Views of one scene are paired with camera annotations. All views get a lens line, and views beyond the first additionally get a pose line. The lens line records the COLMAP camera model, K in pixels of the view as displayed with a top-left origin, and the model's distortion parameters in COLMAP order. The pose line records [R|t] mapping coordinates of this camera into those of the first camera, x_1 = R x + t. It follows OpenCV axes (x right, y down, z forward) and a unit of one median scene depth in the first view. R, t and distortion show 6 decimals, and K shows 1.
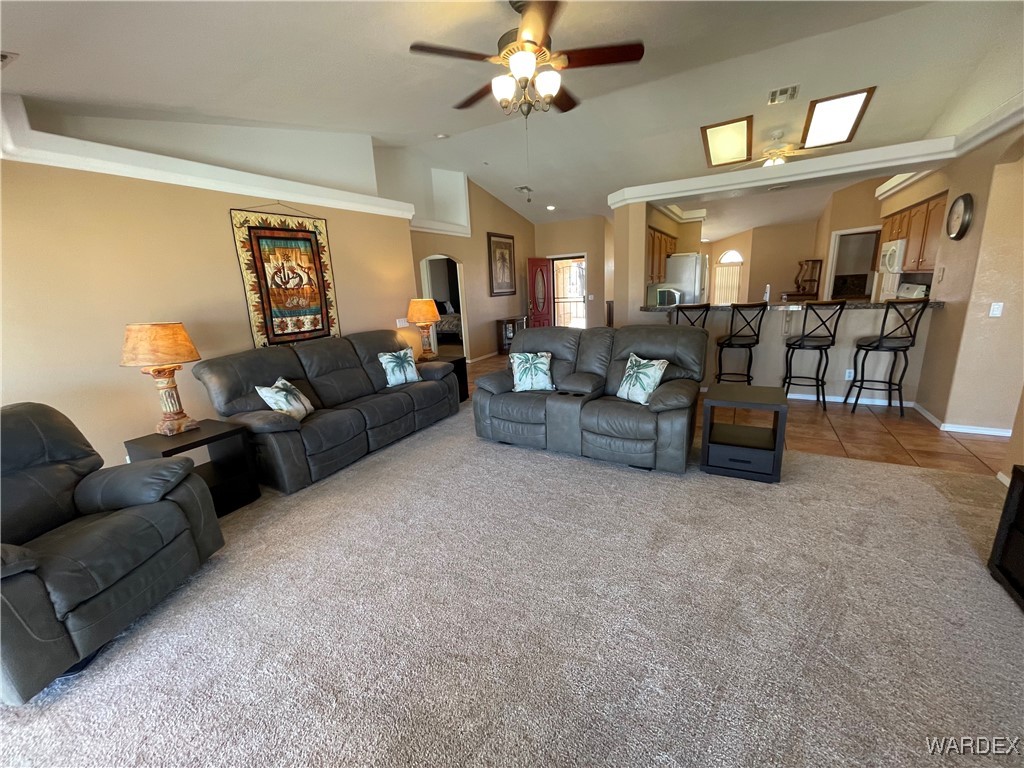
lens RADIAL K [[413.2, 0, 509.0], [0, 413.2, 384.8], [0, 0, 1]] dist [-0.002269, 0.000342]
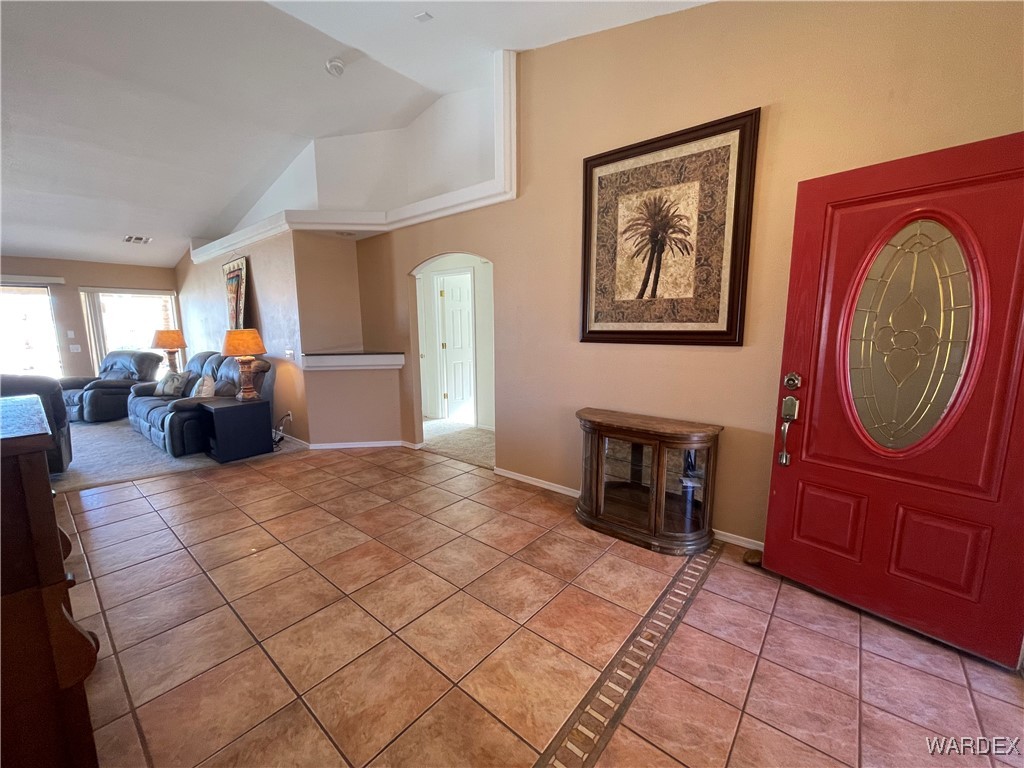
lens RADIAL K [[413.2, 0, 509.0], [0, 413.2, 384.8], [0, 0, 1]] dist [-0.002269, 0.000342]
pose [[-0.175887, 0.198391, -0.964212, 0.718521], [-0.212813, 0.948657, 0.234011, -0.556336], [0.961132, 0.246357, -0.124636, 2.227338]]
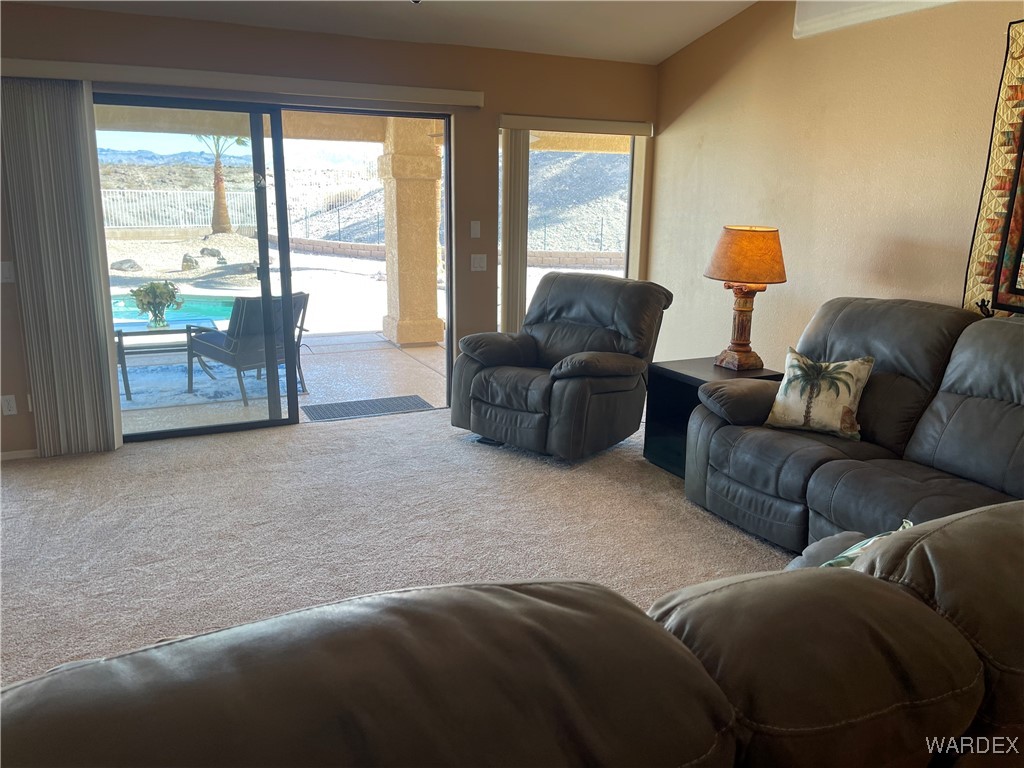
lens RADIAL K [[762.8, 0, 512.0], [0, 762.8, 384.0], [0, 0, 1]] dist [0.101755, -0.136451]
pose [[-0.585526, 0.230004, -0.777340, 0.442376], [-0.173526, 0.901118, 0.397336, -0.274896], [0.791864, 0.367539, -0.487716, 1.038351]]
